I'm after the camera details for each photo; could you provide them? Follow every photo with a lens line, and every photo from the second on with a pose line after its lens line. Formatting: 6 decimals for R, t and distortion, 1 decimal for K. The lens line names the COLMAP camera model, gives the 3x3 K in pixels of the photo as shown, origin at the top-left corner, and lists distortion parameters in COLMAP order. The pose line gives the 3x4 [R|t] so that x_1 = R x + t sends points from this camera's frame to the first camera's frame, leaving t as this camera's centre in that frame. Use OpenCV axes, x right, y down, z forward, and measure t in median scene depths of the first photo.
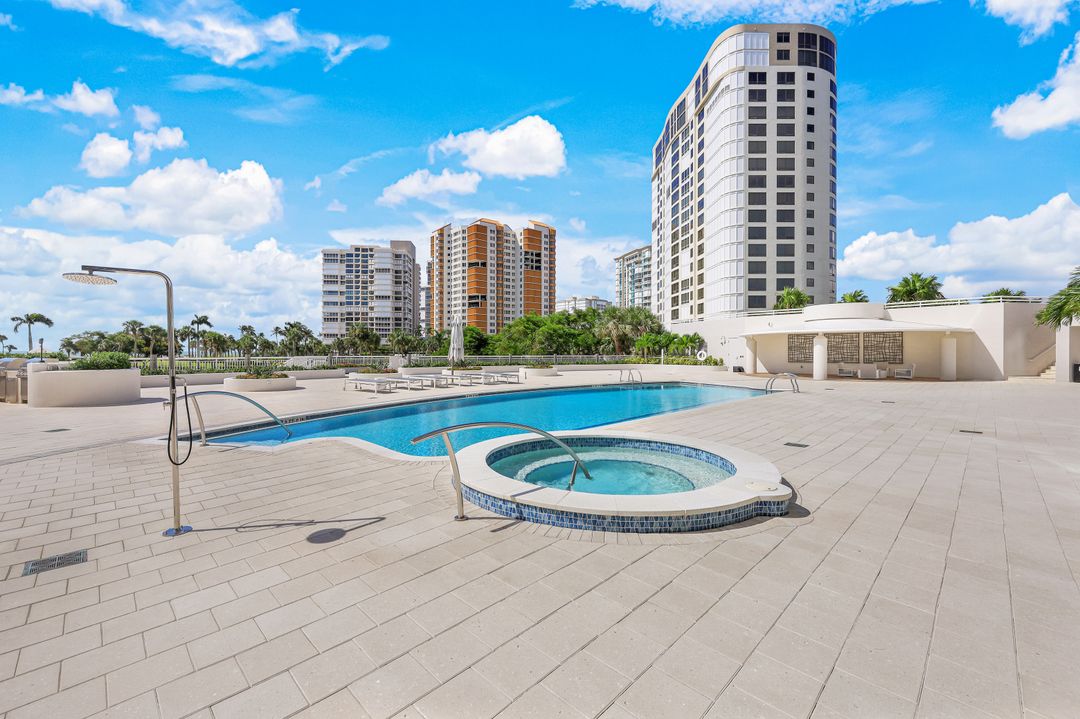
lens RADIAL K [[443.9, 0, 534.8], [0, 443.9, 354.7], [0, 0, 1]] dist [-0.001098, -0.000255]
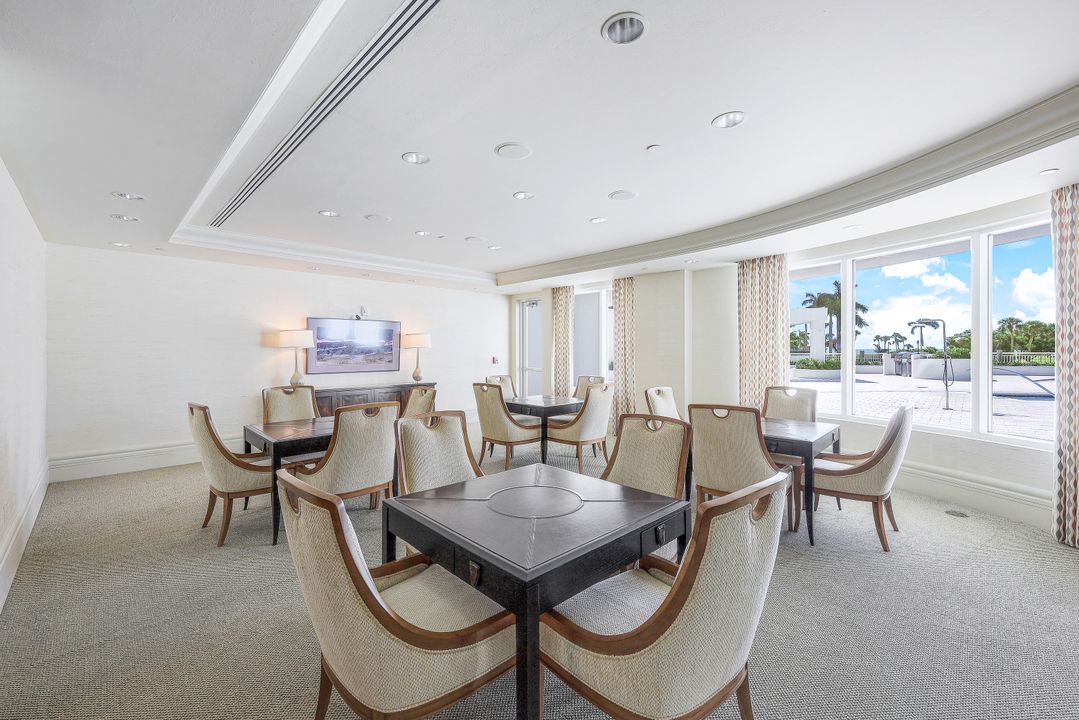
lens RADIAL K [[443.5, 0, 534.4], [0, 443.5, 355.2], [0, 0, 1]] dist [-0.001098, -0.000255]
pose [[-0.000720, 0.004147, -0.999991, 0.118625], [0.002629, 0.999988, 0.004145, 0.001629], [0.999996, -0.002626, -0.000731, -0.096156]]
